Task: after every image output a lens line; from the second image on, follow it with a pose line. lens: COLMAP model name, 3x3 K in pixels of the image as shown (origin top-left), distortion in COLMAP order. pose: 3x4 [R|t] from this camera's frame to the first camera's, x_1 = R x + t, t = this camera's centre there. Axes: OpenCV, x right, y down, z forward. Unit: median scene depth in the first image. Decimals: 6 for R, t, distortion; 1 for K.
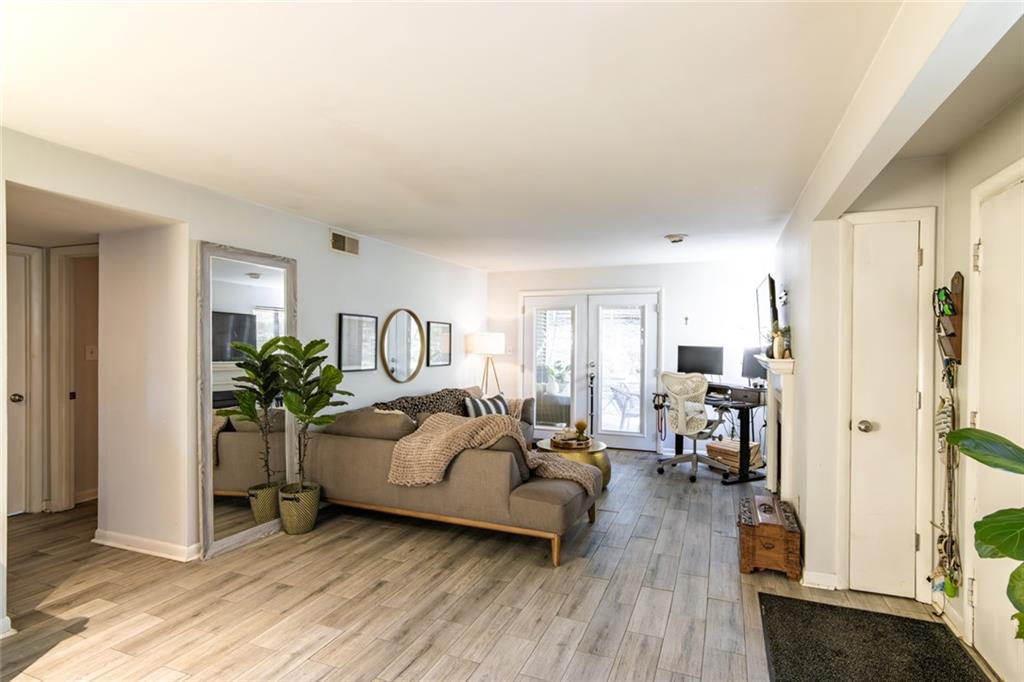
lens RADIAL K [[521.8, 0, 516.1], [0, 521.8, 344.7], [0, 0, 1]] dist [0.001679, -0.000063]
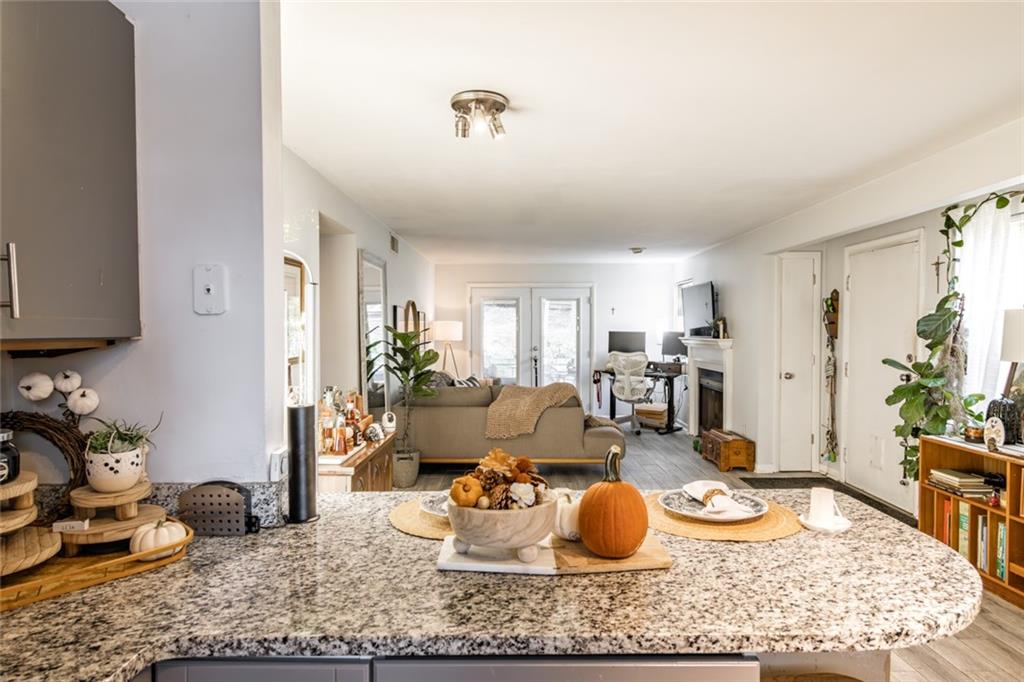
lens RADIAL K [[607.3, 0, 515.2], [0, 607.3, 344.3], [0, 0, 1]] dist [-0.001919, -0.000811]
pose [[0.928637, -0.017571, 0.370574, -0.487070], [0.010603, 0.999727, 0.020833, 0.000165], [-0.370839, -0.015417, 0.928569, -0.282343]]
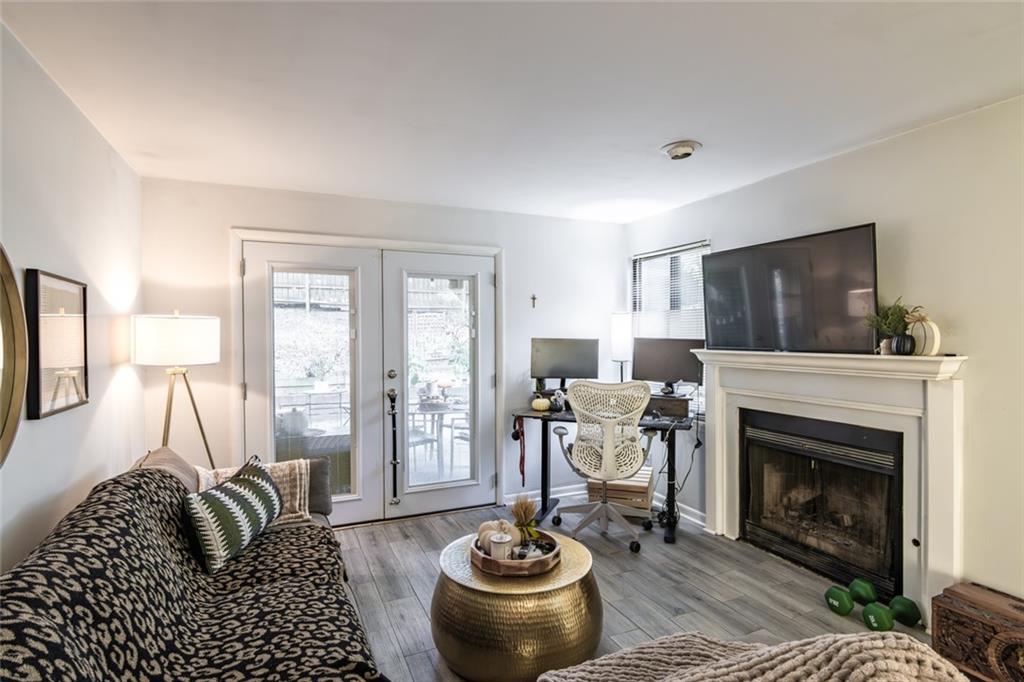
lens RADIAL K [[521.8, 0, 516.1], [0, 521.8, 344.7], [0, 0, 1]] dist [0.001679, -0.000063]
pose [[0.692981, -0.023862, 0.720561, -0.206289], [0.013156, 0.999704, 0.020453, -0.004386], [-0.720836, -0.004694, 0.693090, 0.638254]]
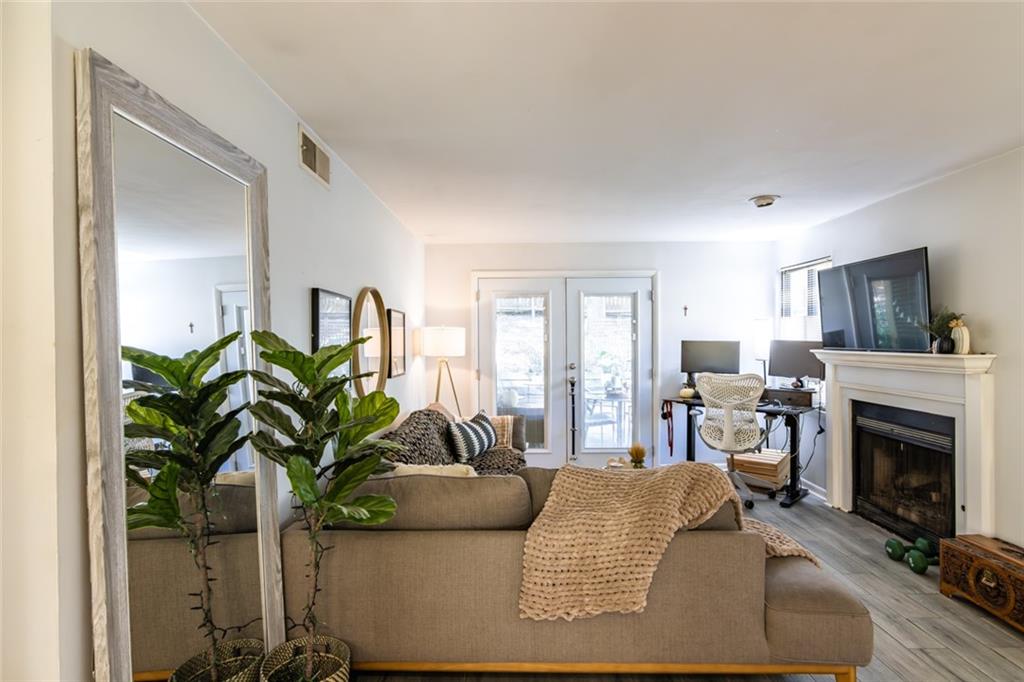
lens RADIAL K [[536.5, 0, 513.4], [0, 536.5, 344.9], [0, 0, 1]] dist [-0.001438, -0.000017]
pose [[0.930048, -0.018183, 0.366989, -0.290141], [0.016081, 0.999832, 0.008783, -0.003564], [-0.367087, -0.002267, 0.930184, 0.347482]]
